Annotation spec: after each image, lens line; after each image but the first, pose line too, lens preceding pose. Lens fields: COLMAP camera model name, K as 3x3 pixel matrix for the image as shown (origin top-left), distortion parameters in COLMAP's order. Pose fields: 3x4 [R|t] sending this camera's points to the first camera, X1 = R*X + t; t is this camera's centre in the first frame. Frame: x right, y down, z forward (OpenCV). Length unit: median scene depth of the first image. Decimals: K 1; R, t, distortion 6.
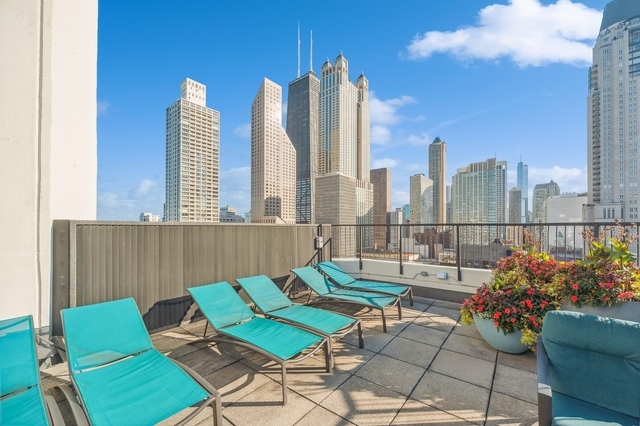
lens RADIAL K [[253.0, 0, 326.7], [0, 253.0, 225.2], [0, 0, 1]] dist [-0.000302, -0.000208]
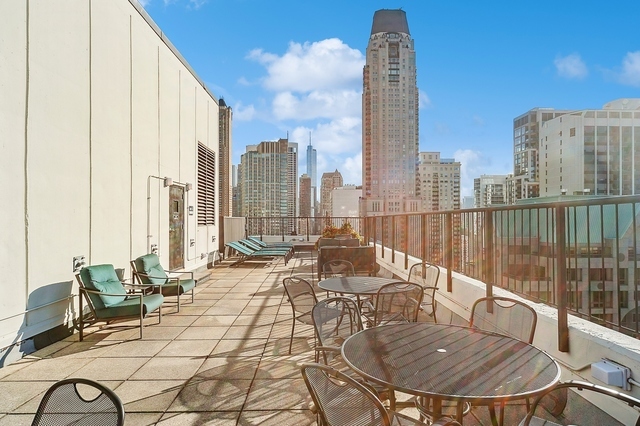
lens RADIAL K [[383.6, 0, 320.4], [0, 383.6, 214.3], [0, 0, 1]] dist [-0.001351, -0.000314]
pose [[0.774516, 0.007647, 0.632508, -0.070044], [-0.003709, 0.999965, -0.007549, -0.001052], [-0.632544, 0.003501, 0.774517, -0.080855]]
